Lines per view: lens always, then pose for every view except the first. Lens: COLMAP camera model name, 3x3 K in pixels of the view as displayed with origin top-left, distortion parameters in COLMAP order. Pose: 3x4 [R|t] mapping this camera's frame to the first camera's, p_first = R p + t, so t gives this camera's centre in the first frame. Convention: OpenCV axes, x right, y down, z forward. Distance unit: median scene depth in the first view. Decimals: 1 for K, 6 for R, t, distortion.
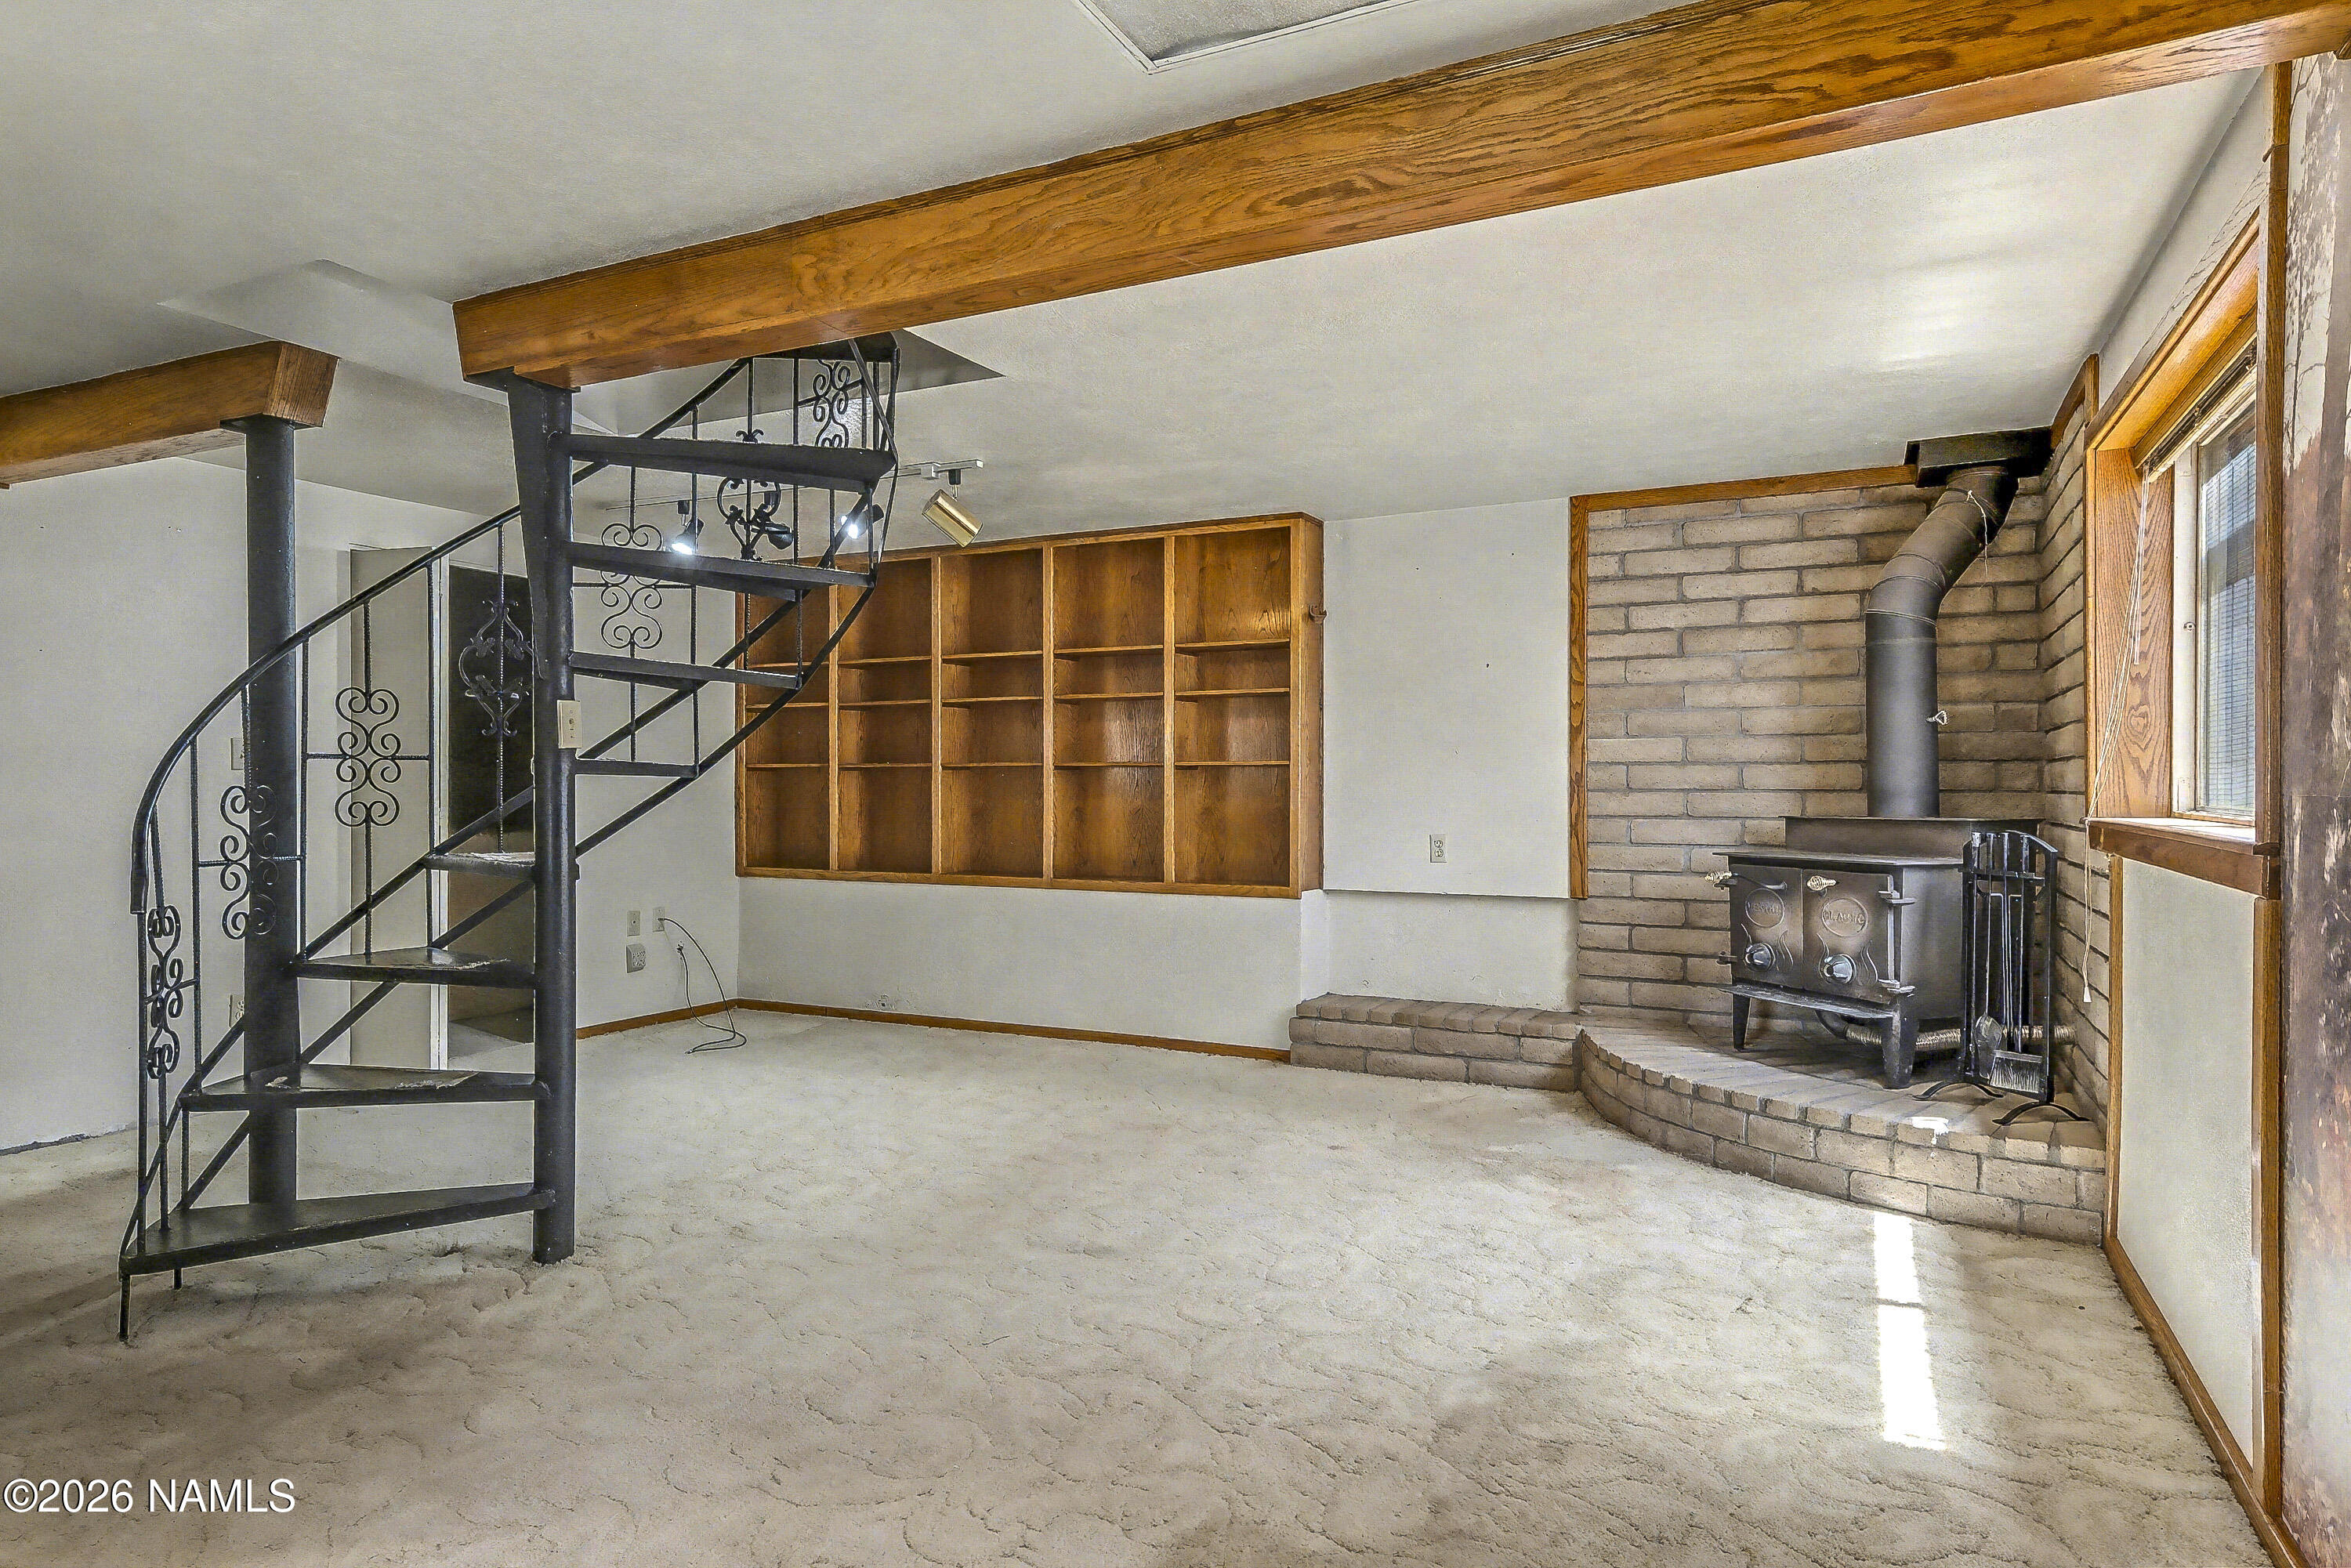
lens RADIAL K [[1428.1, 0, 1168.9], [0, 1428.1, 768.6], [0, 0, 1]] dist [0.022042, -0.011912]
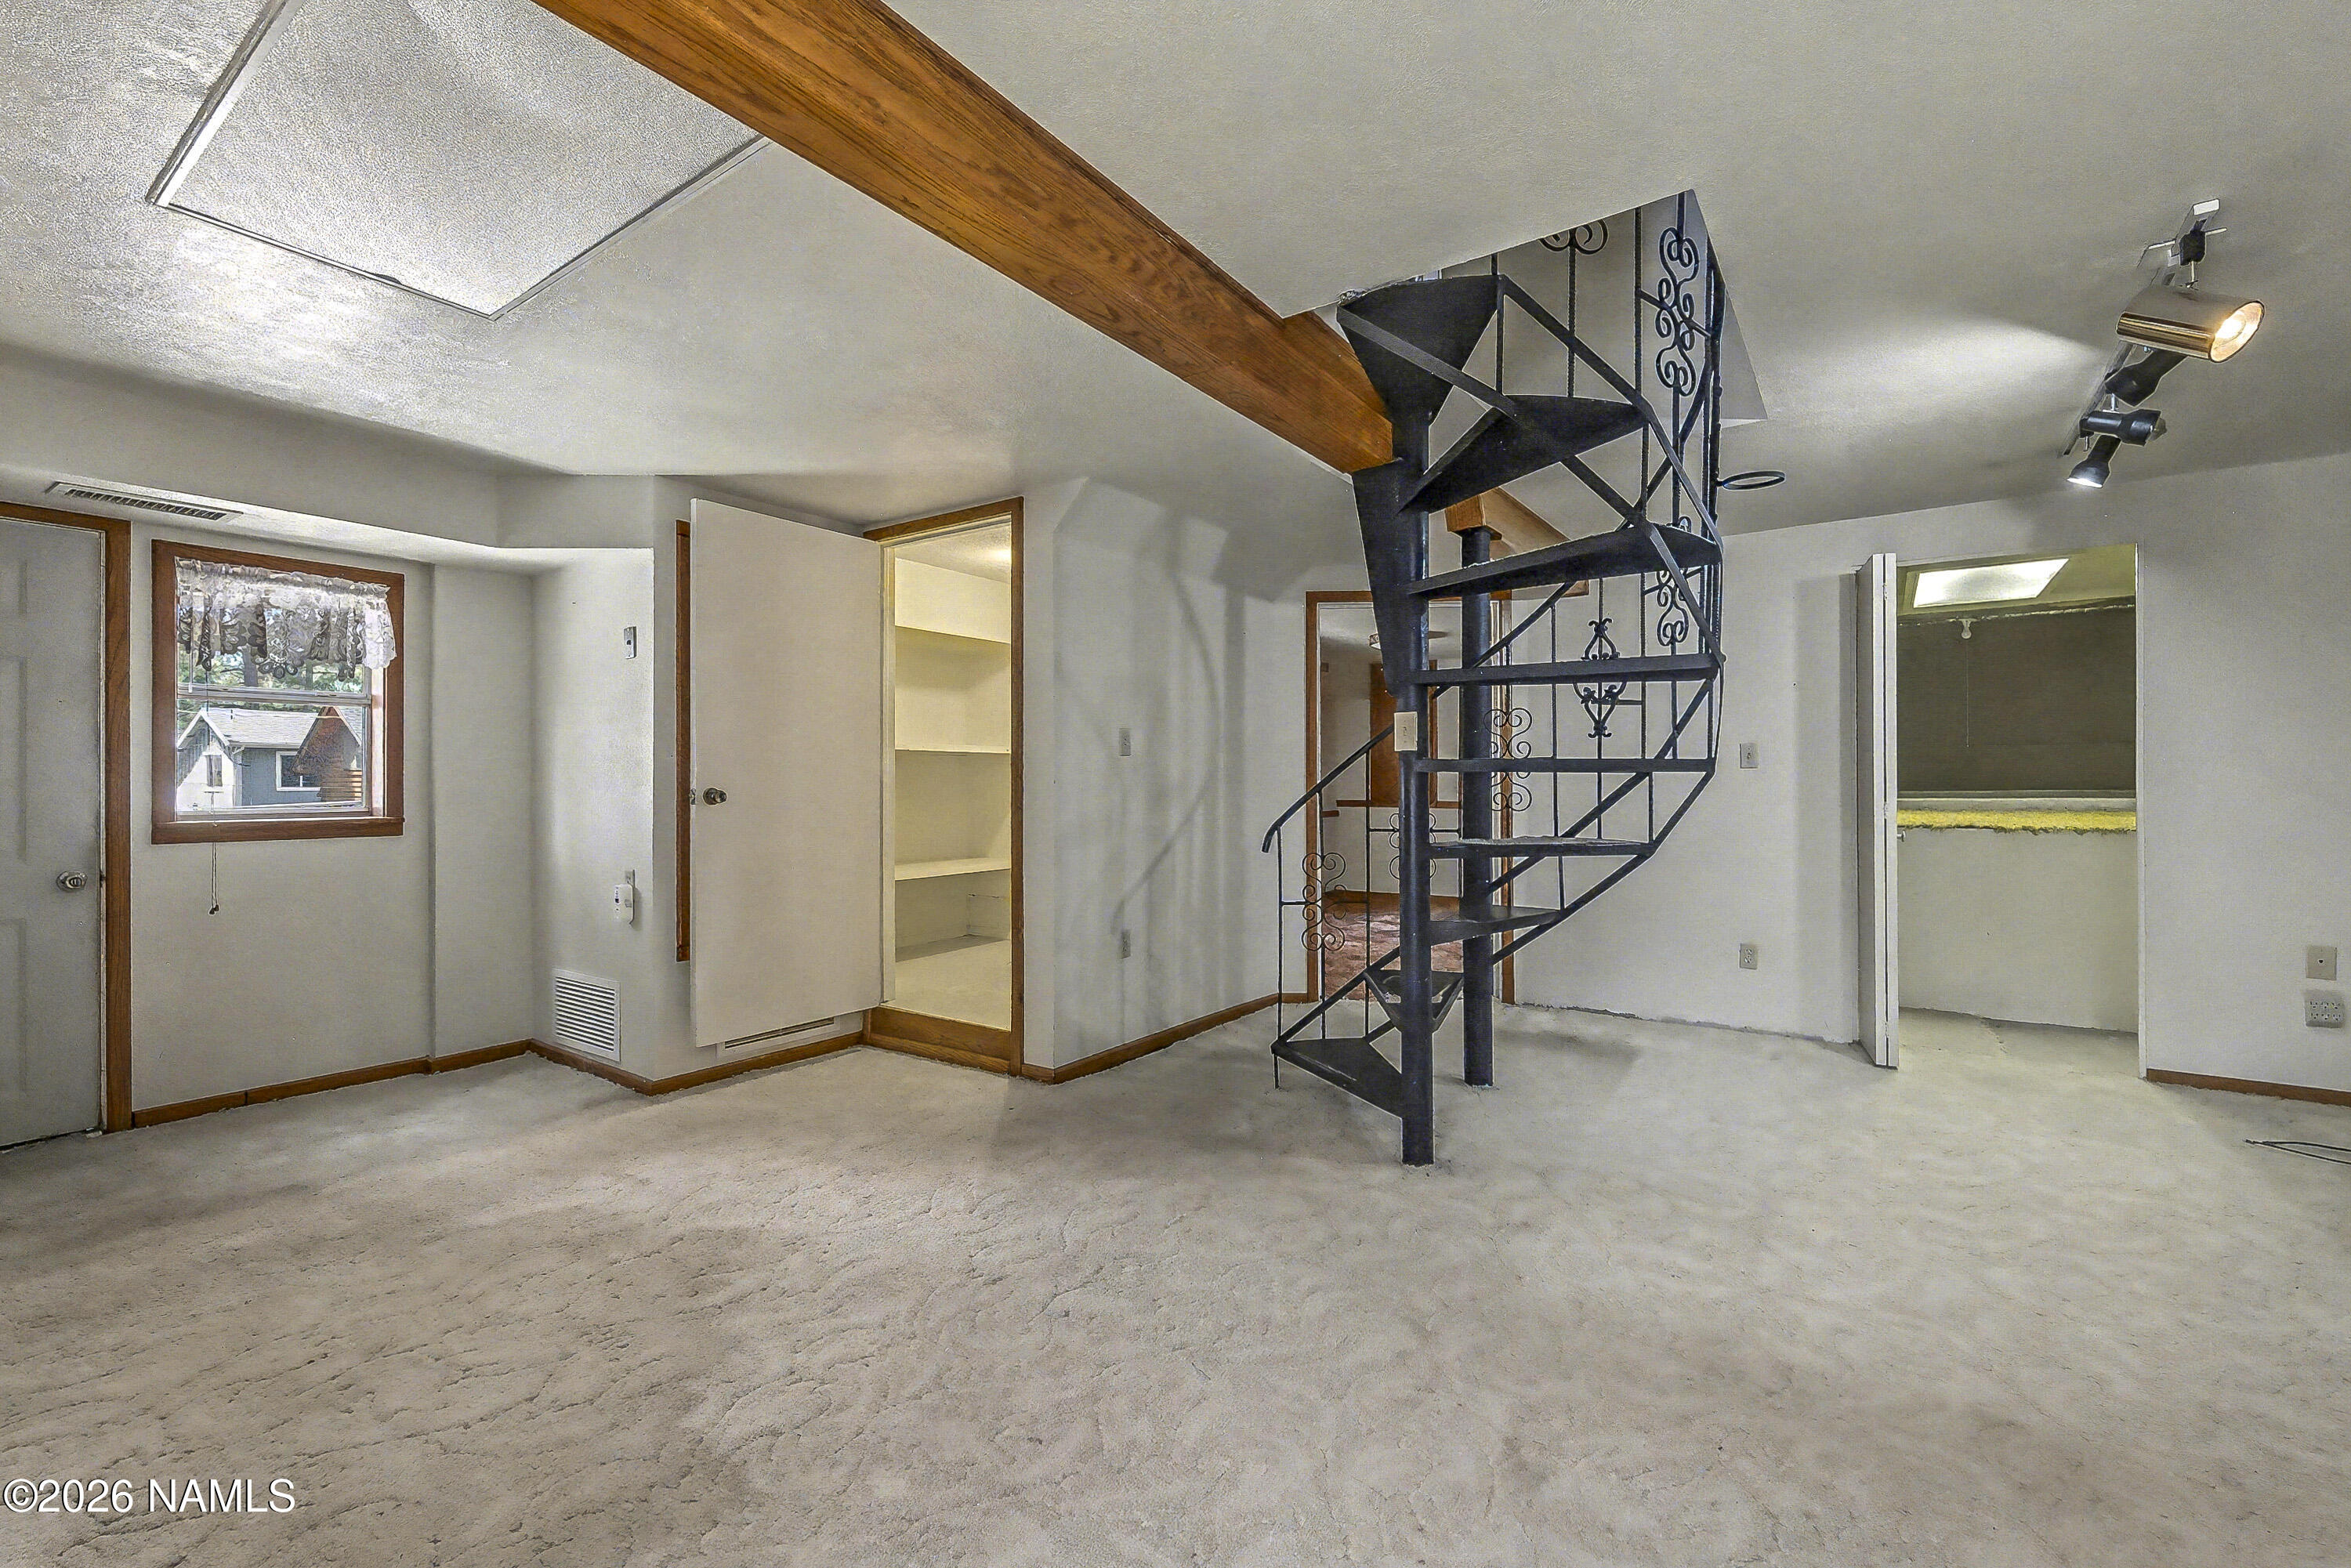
lens RADIAL K [[986.3, 0, 1175.5], [0, 986.3, 784.0], [0, 0, 1]] dist [0.000459, -0.000063]
pose [[-0.168328, 0.002556, -0.985728, 0.470107], [0.014548, 0.999894, 0.000108, 0.010319], [0.985624, -0.014322, -0.168348, 0.989987]]
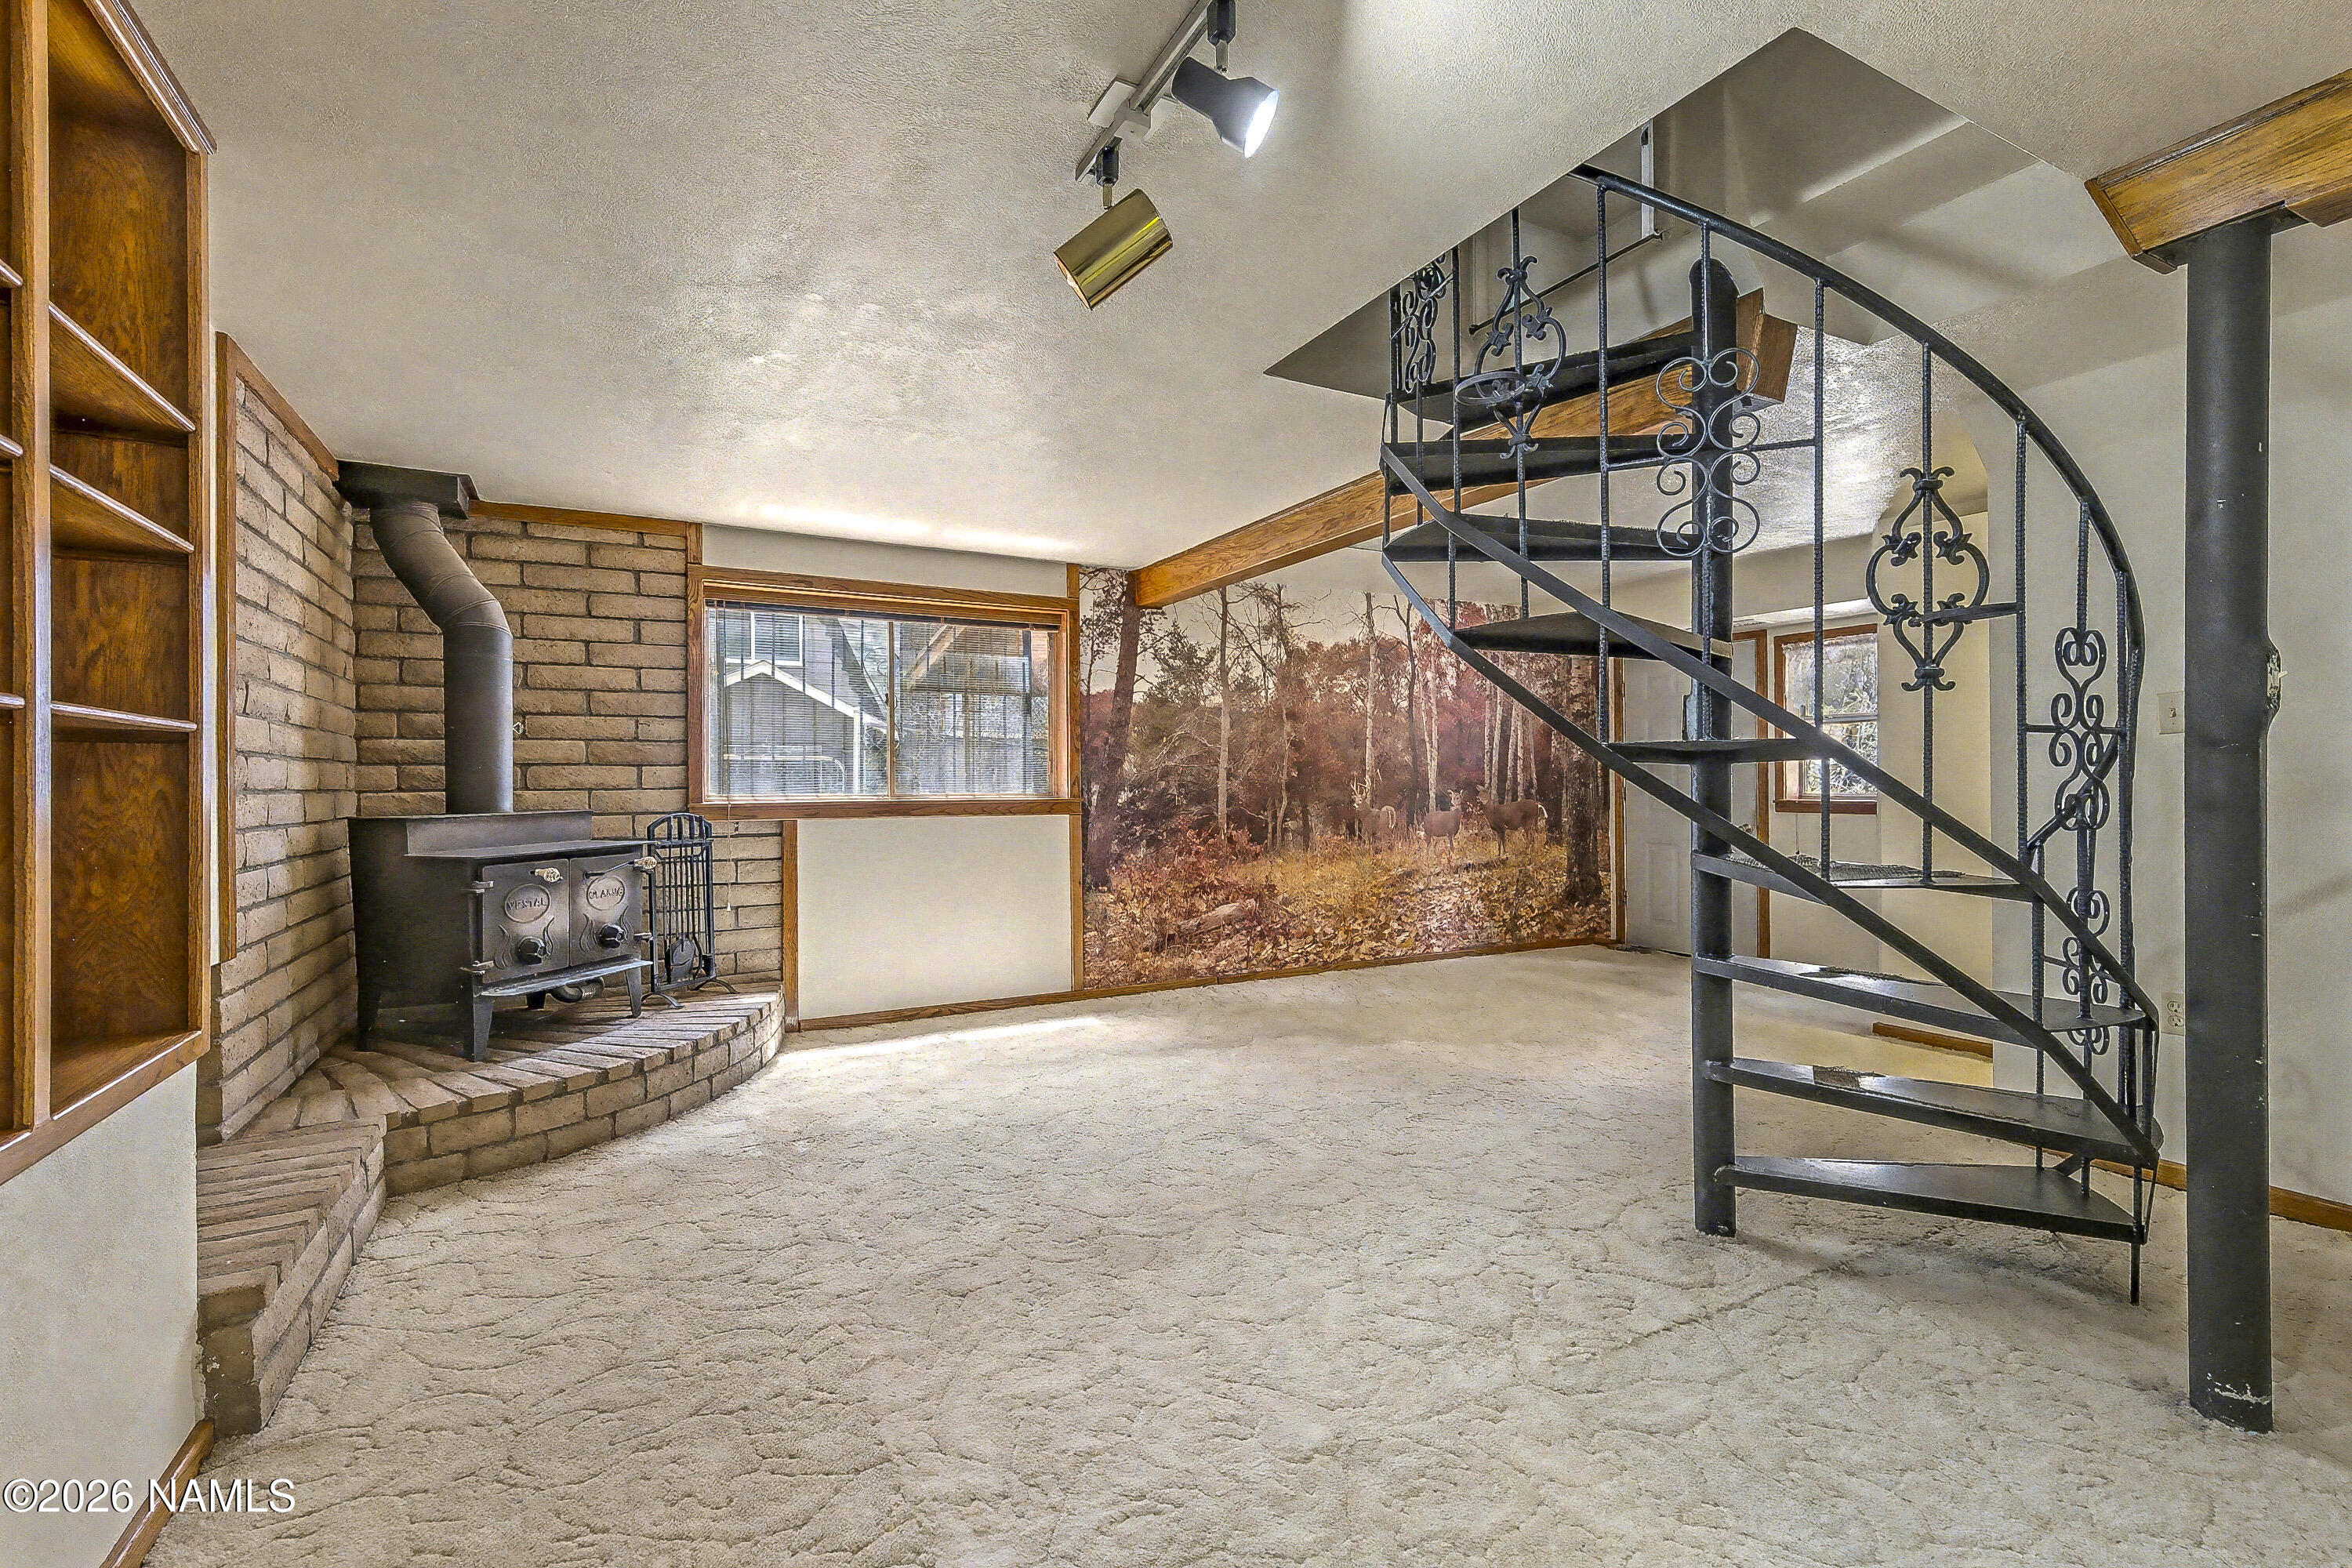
lens RADIAL K [[1026.1, 0, 1167.7], [0, 1026.1, 776.8], [0, 0, 1]] dist [0.002544, 0.000007]
pose [[-0.811077, 0.006665, 0.584901, -0.573168], [-0.001909, 0.999900, -0.014040, 0.023084], [-0.584936, -0.012504, -0.810983, 1.938077]]
